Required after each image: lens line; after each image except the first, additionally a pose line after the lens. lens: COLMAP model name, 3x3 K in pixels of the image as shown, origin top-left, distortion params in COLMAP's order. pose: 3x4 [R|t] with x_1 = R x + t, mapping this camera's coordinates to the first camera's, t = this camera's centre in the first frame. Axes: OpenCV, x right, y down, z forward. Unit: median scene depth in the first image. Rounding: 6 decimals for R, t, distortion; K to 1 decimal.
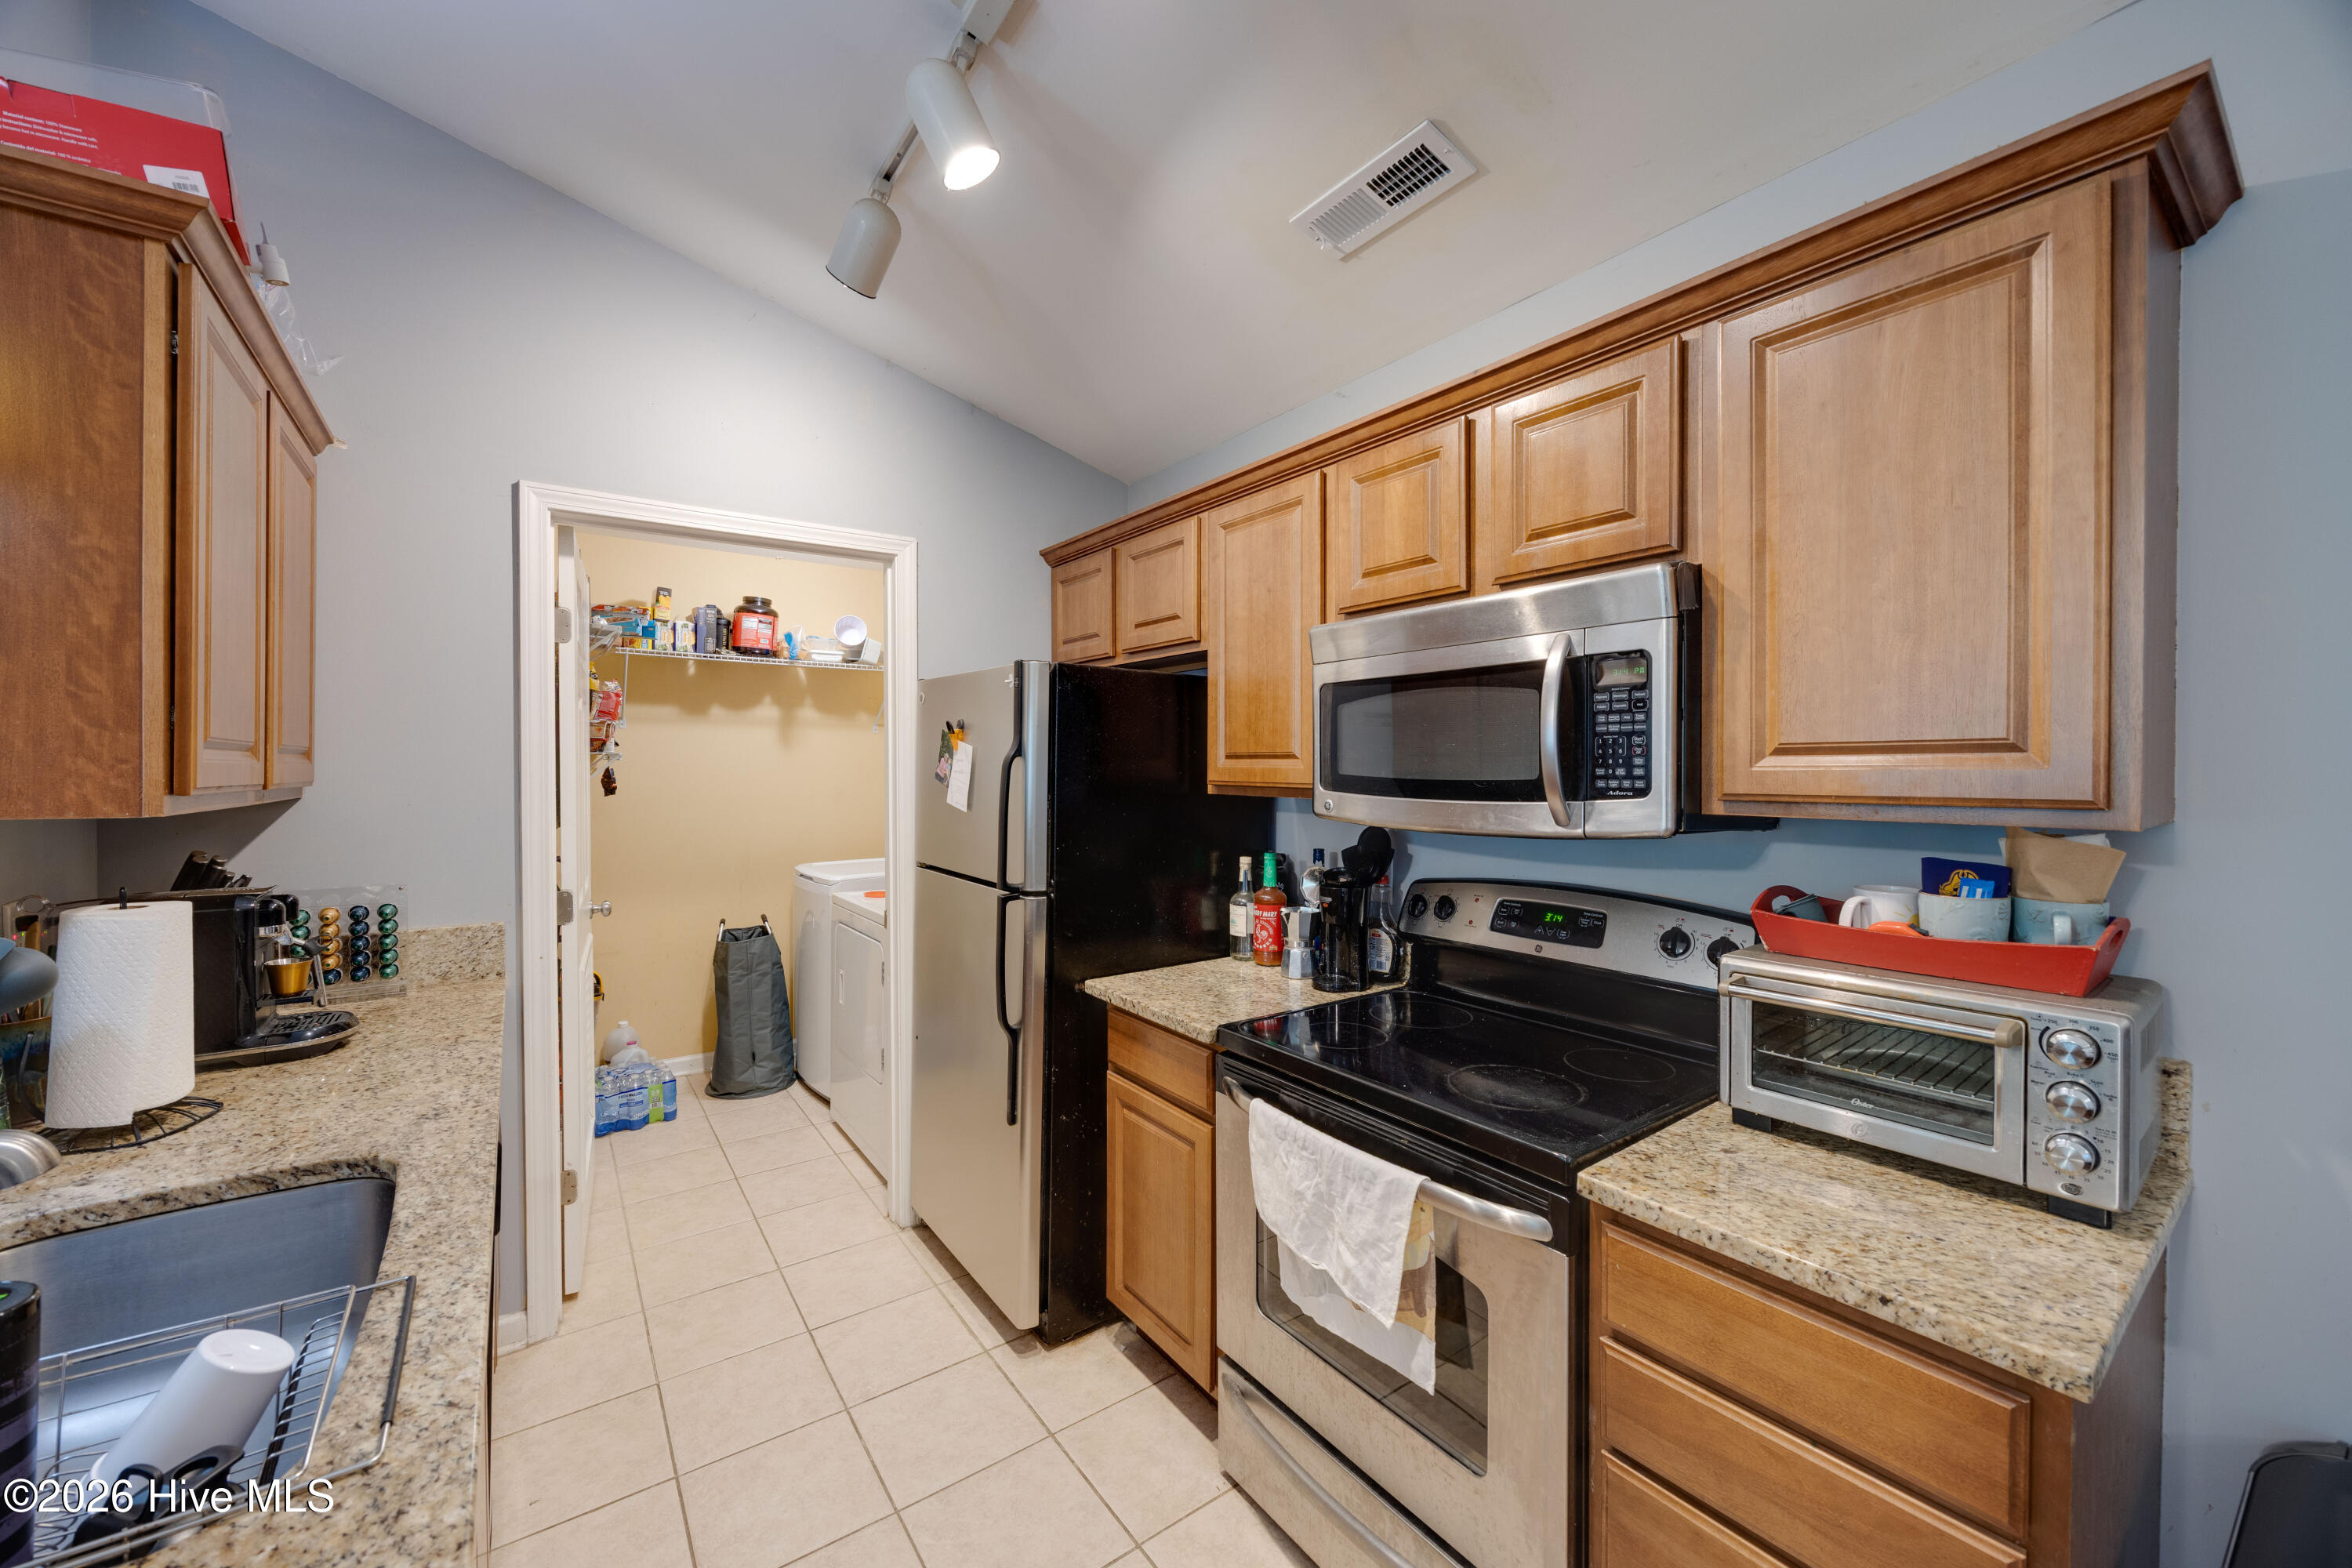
lens RADIAL K [[887.3, 0, 1170.1], [0, 887.3, 779.6], [0, 0, 1]] dist [-0.005218, -0.000429]
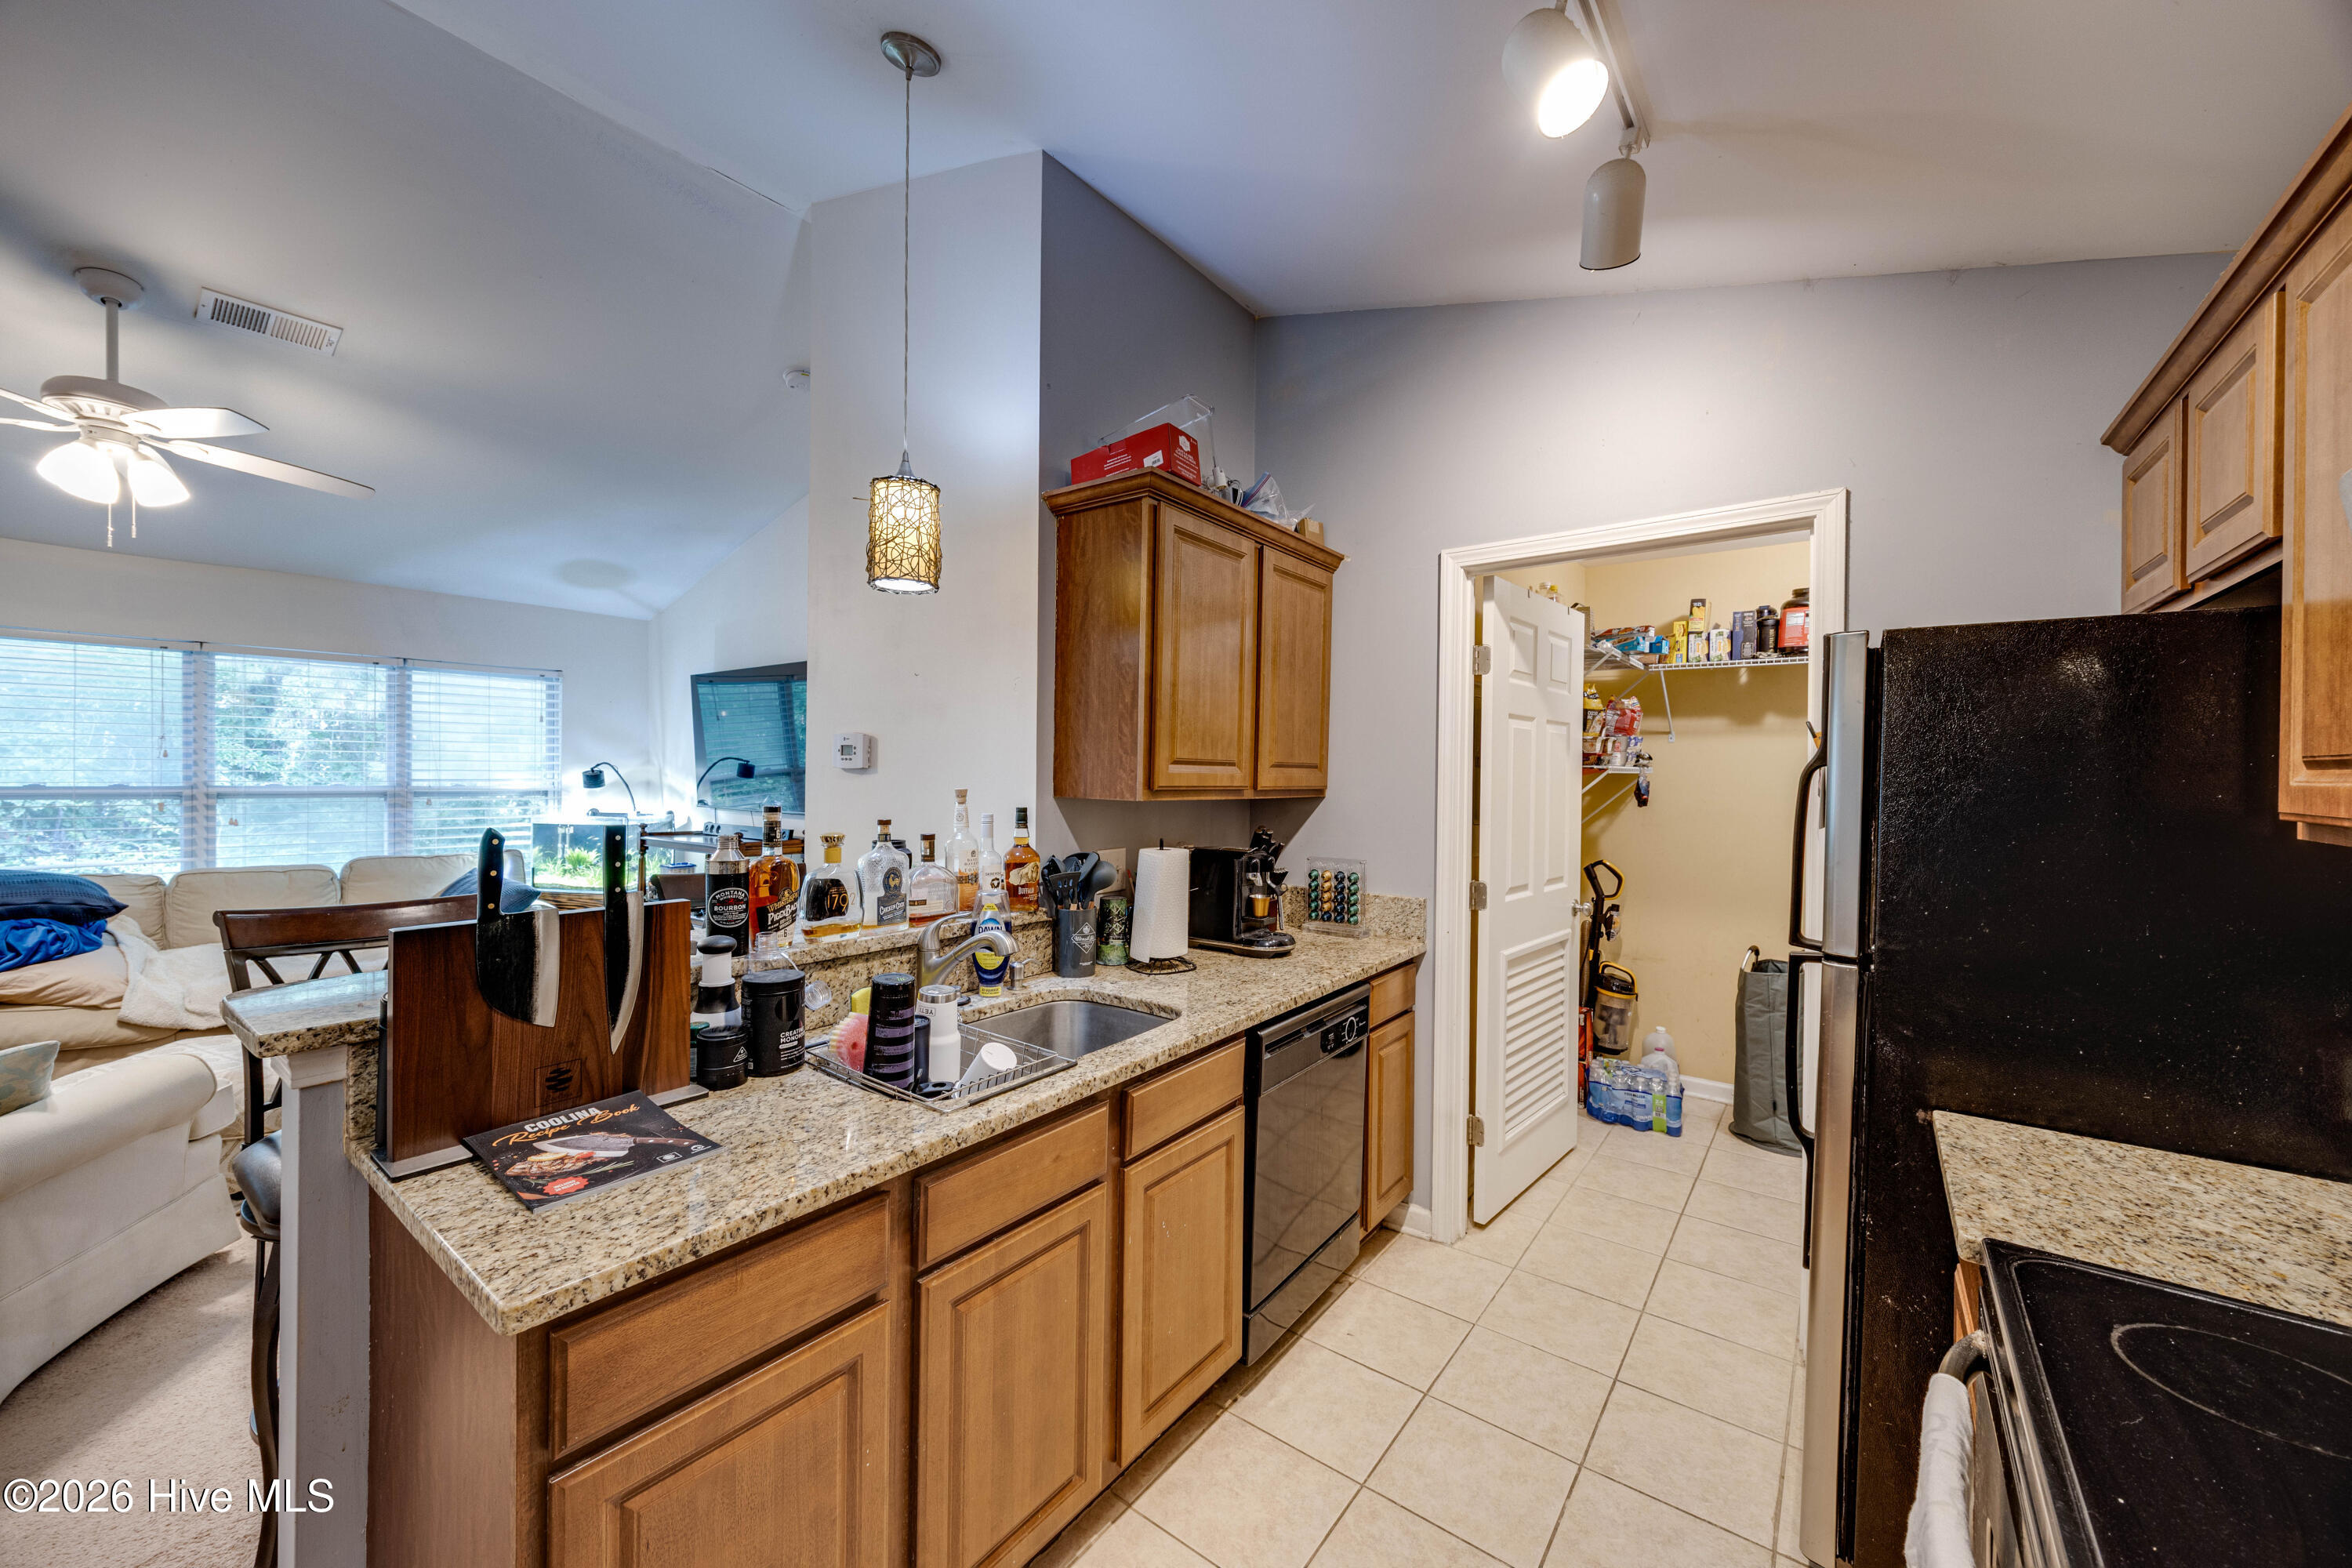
lens RADIAL K [[887.3, 0, 1166.0], [0, 887.3, 778.7], [0, 0, 1]] dist [-0.005218, -0.000429]
pose [[0.278009, 0.006270, -0.960558, 0.212643], [-0.023510, 0.999724, -0.000278, -0.001792], [0.960291, 0.022660, 0.278079, 0.157884]]
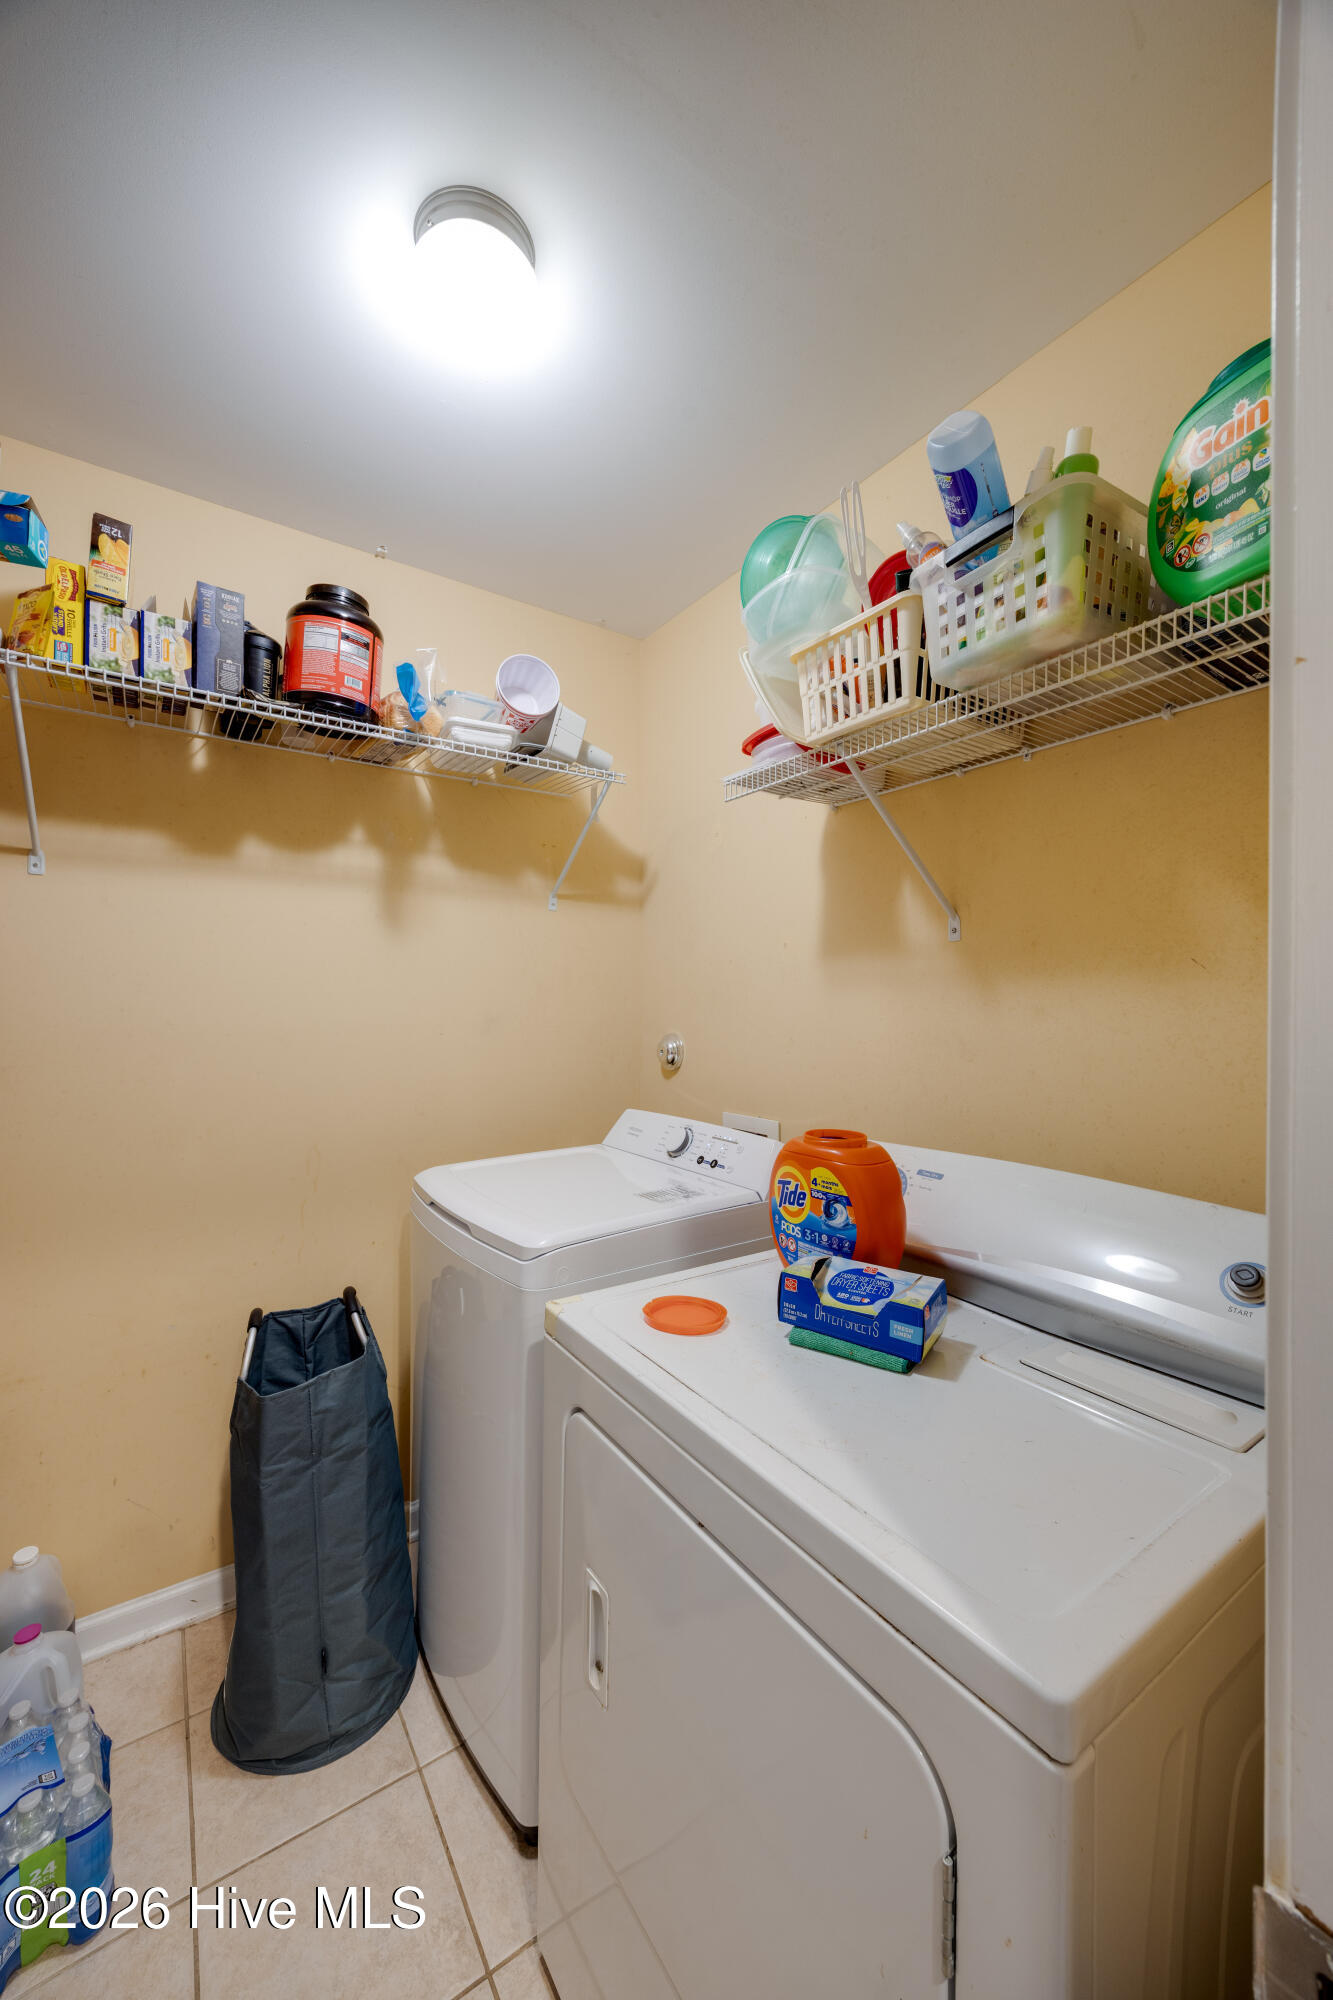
lens RADIAL K [[754.5, 0, 664.7], [0, 754.5, 1007.1], [0, 0, 1]] dist [-0.005218, -0.000429]
pose [[0.999458, 0.003088, -0.032772, -0.302368], [-0.003142, 0.999994, -0.001583, 0.008858], [0.032767, 0.001685, 0.999462, 0.657580]]
